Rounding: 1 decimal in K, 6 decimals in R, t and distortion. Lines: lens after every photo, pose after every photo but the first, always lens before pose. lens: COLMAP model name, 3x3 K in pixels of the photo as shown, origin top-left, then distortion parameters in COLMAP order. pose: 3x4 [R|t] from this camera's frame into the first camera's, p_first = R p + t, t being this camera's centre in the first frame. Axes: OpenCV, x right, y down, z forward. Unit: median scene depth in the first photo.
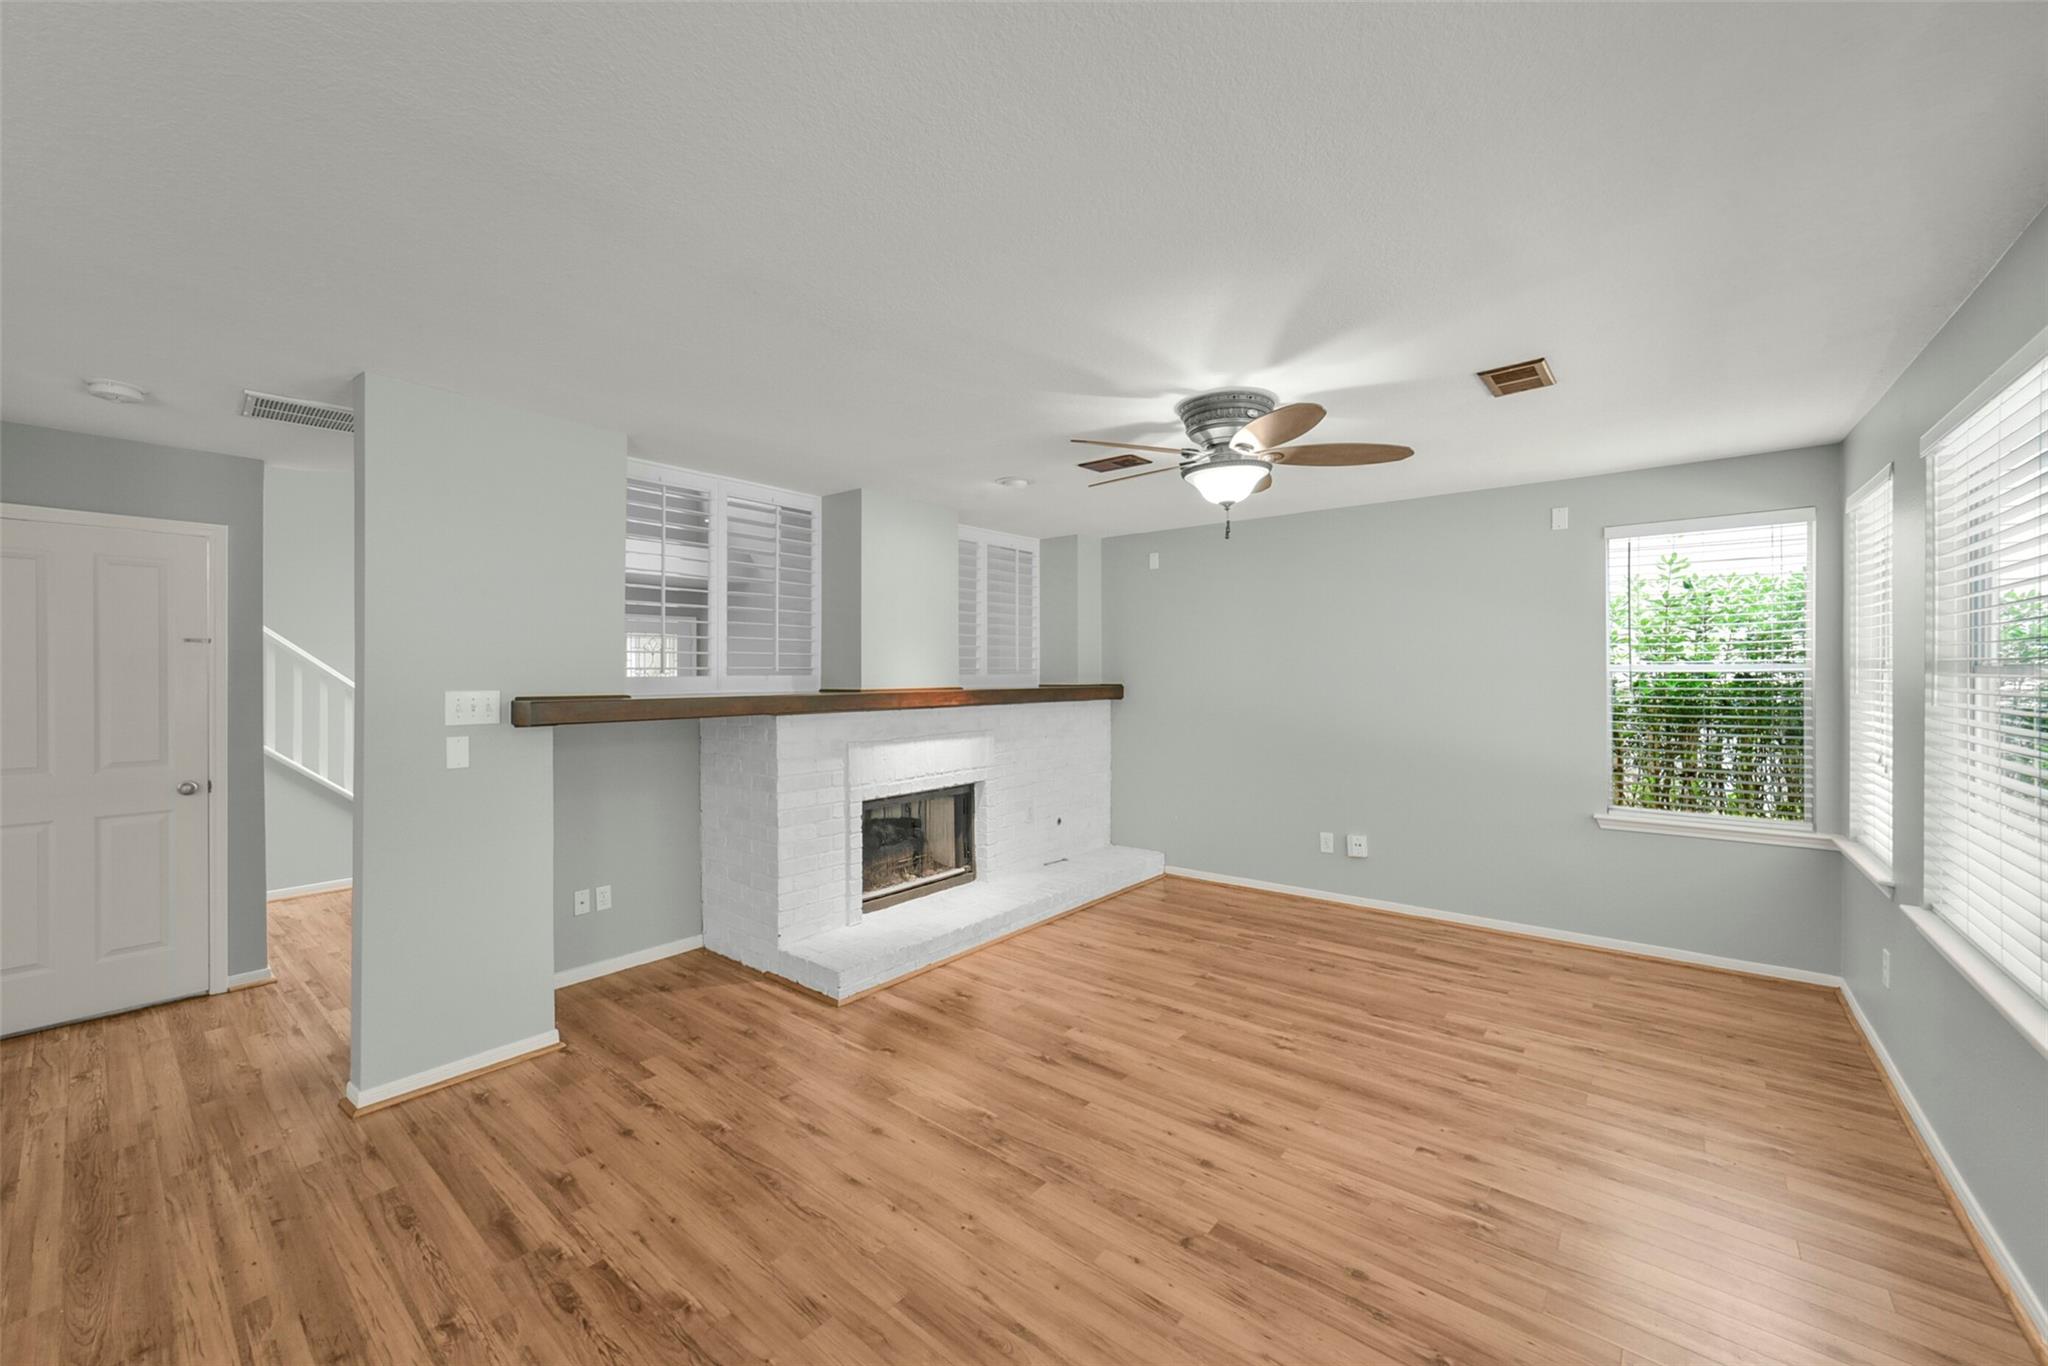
lens RADIAL K [[789.2, 0, 1031.0], [0, 789.2, 681.3], [0, 0, 1]] dist [-0.016605, 0.000410]
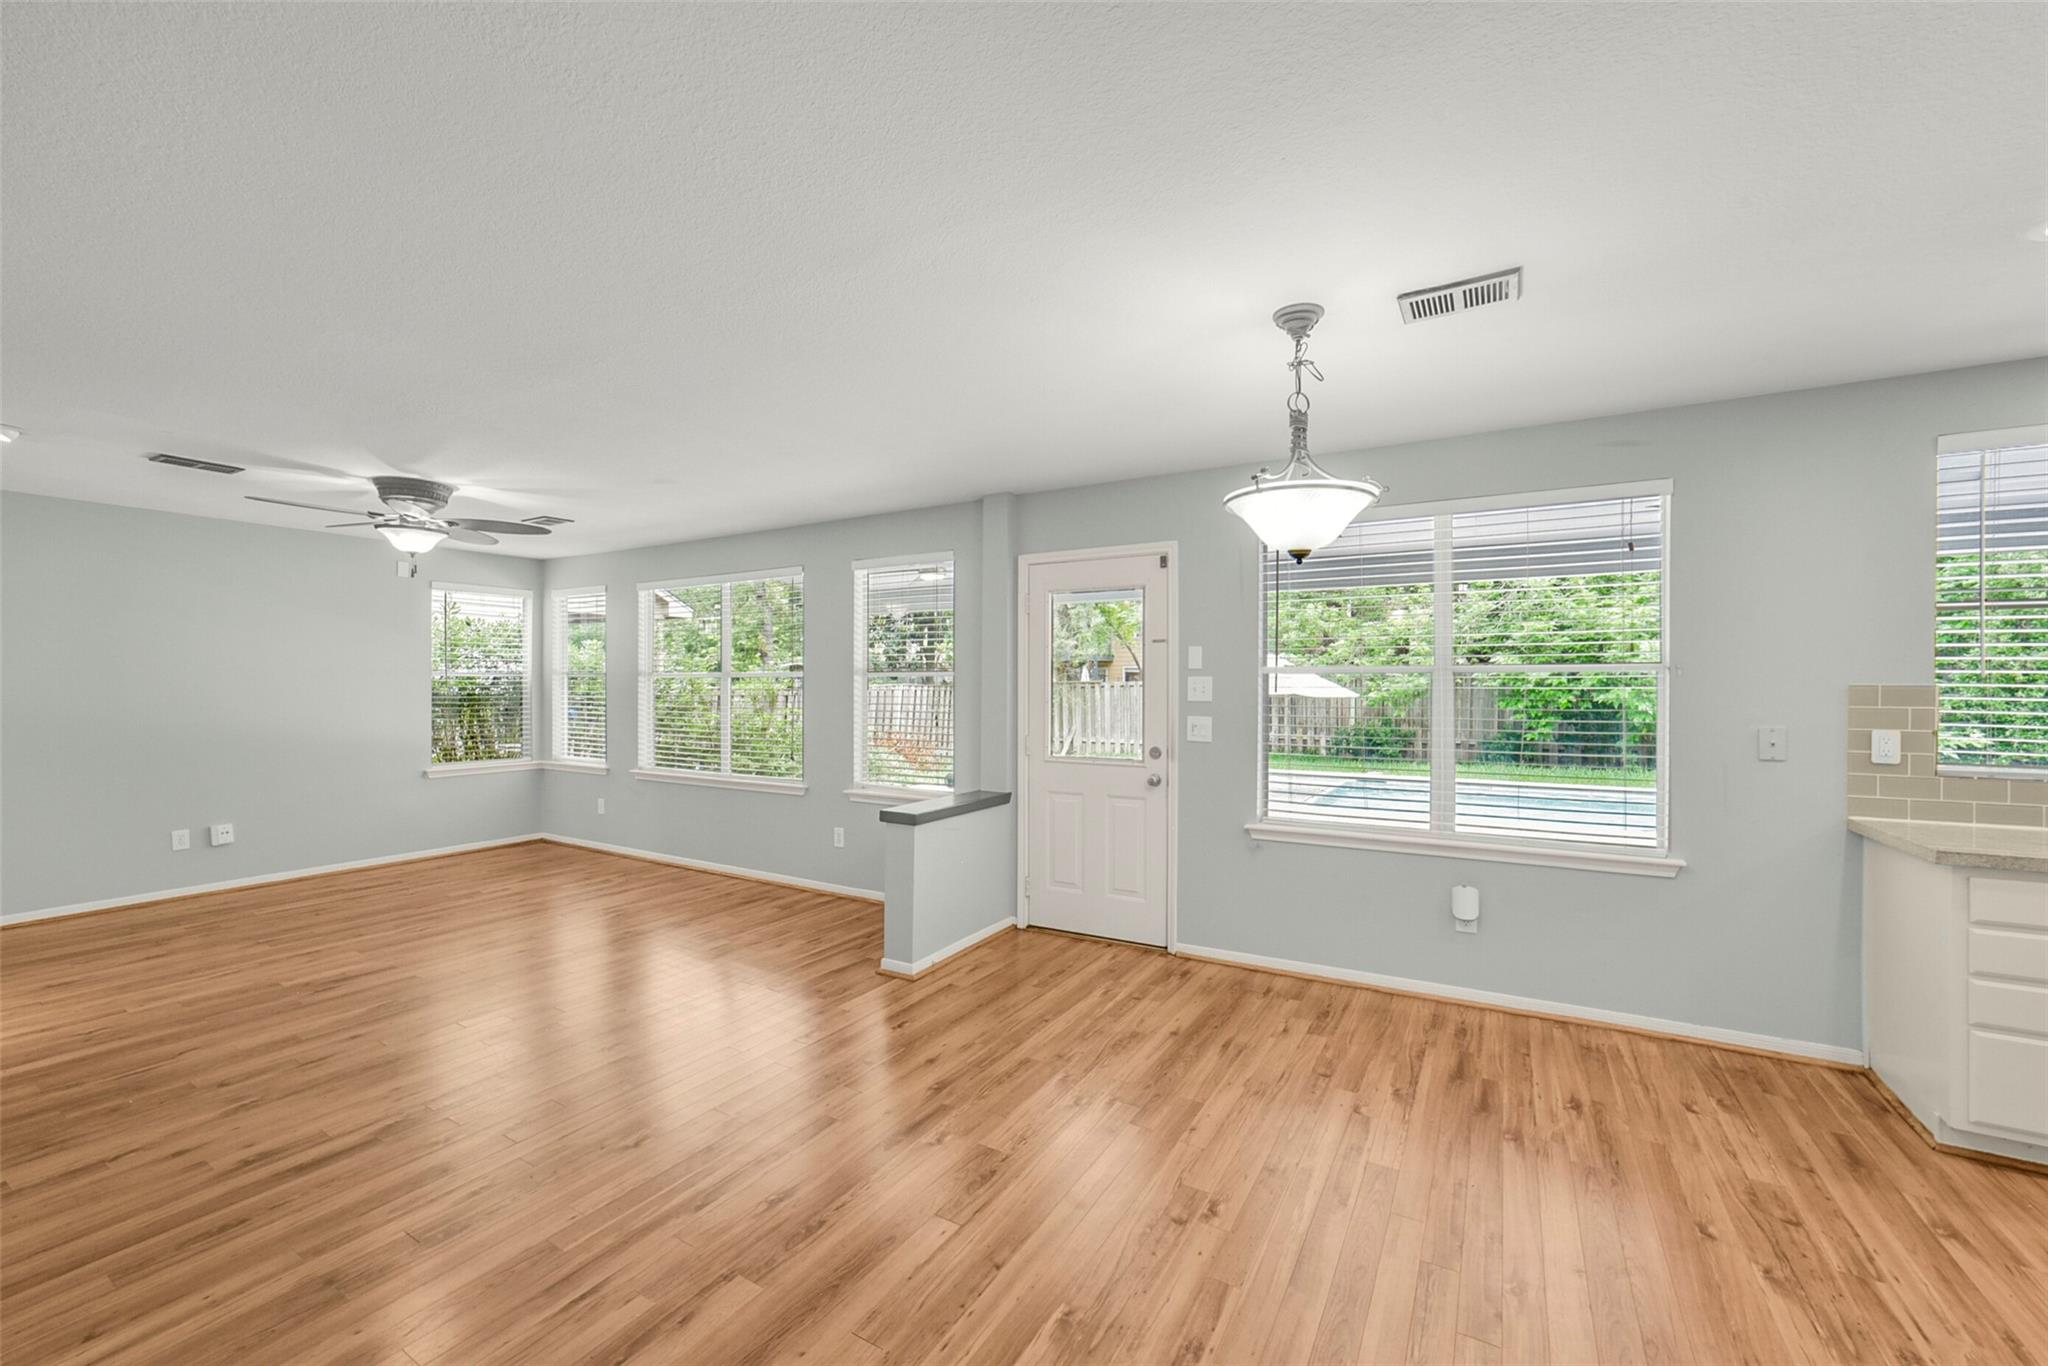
lens RADIAL K [[804.8, 0, 1024.0], [0, 804.8, 683.0], [0, 0, 1]] dist [-0.029261, 0.008626]
pose [[-0.151301, 0.005412, 0.988473, -0.995761], [0.008915, 0.999952, -0.004110, 0.019423], [-0.988447, 0.008191, -0.151342, 0.089006]]
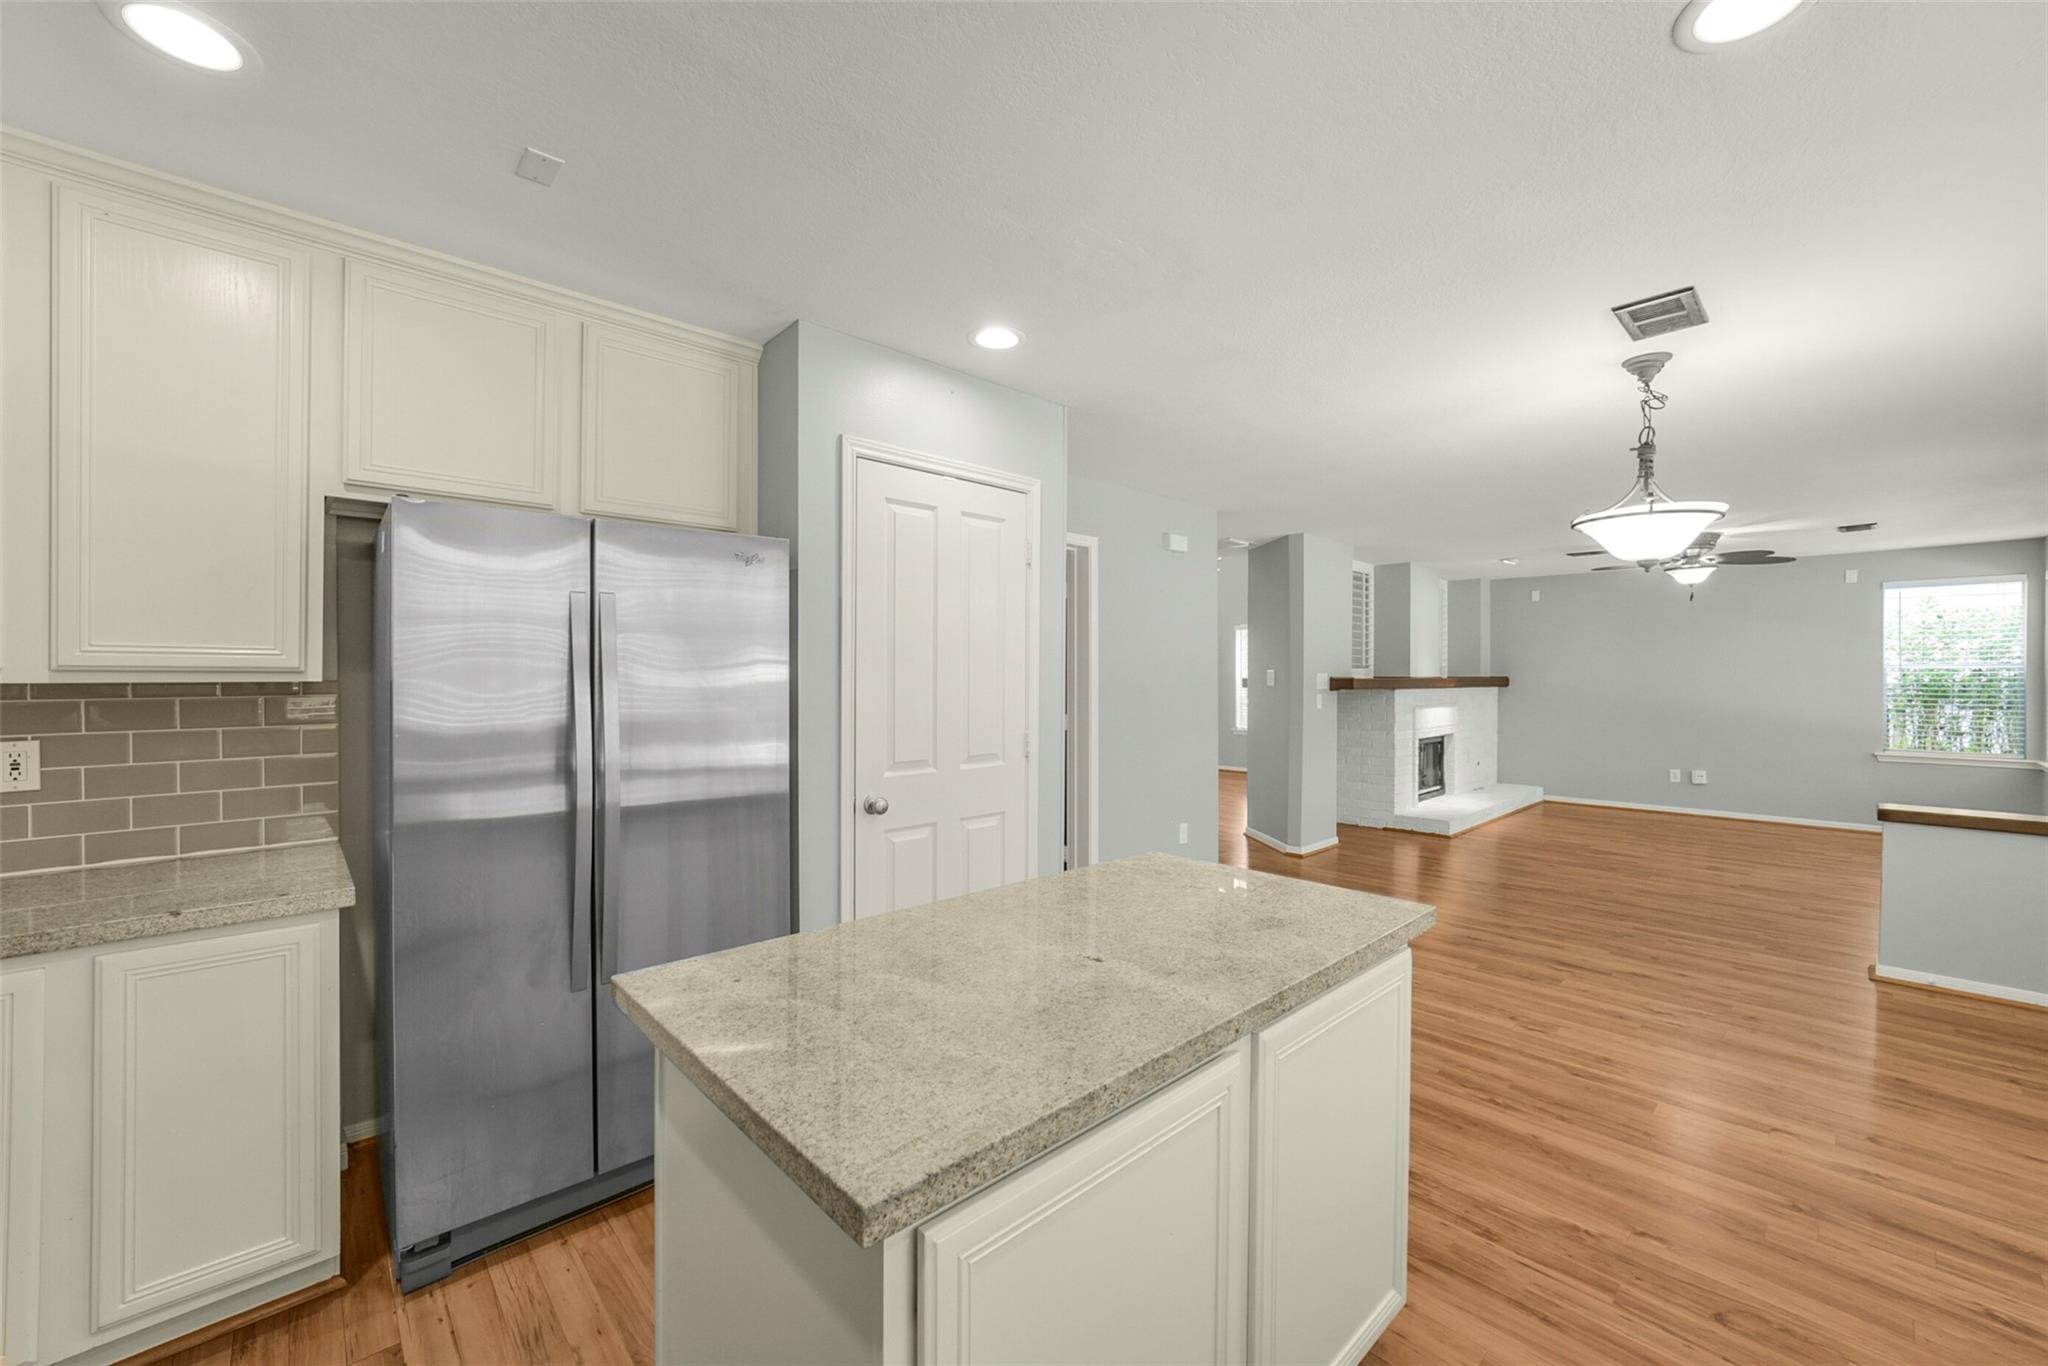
lens RADIAL K [[804.8, 0, 1024.0], [0, 804.8, 683.0], [0, 0, 1]] dist [-0.029261, 0.008626]
pose [[0.990852, 0.005356, -0.134849, -0.884374], [-0.005400, 0.999985, 0.000044, 0.030699], [0.134847, 0.000685, 0.990866, -0.945284]]
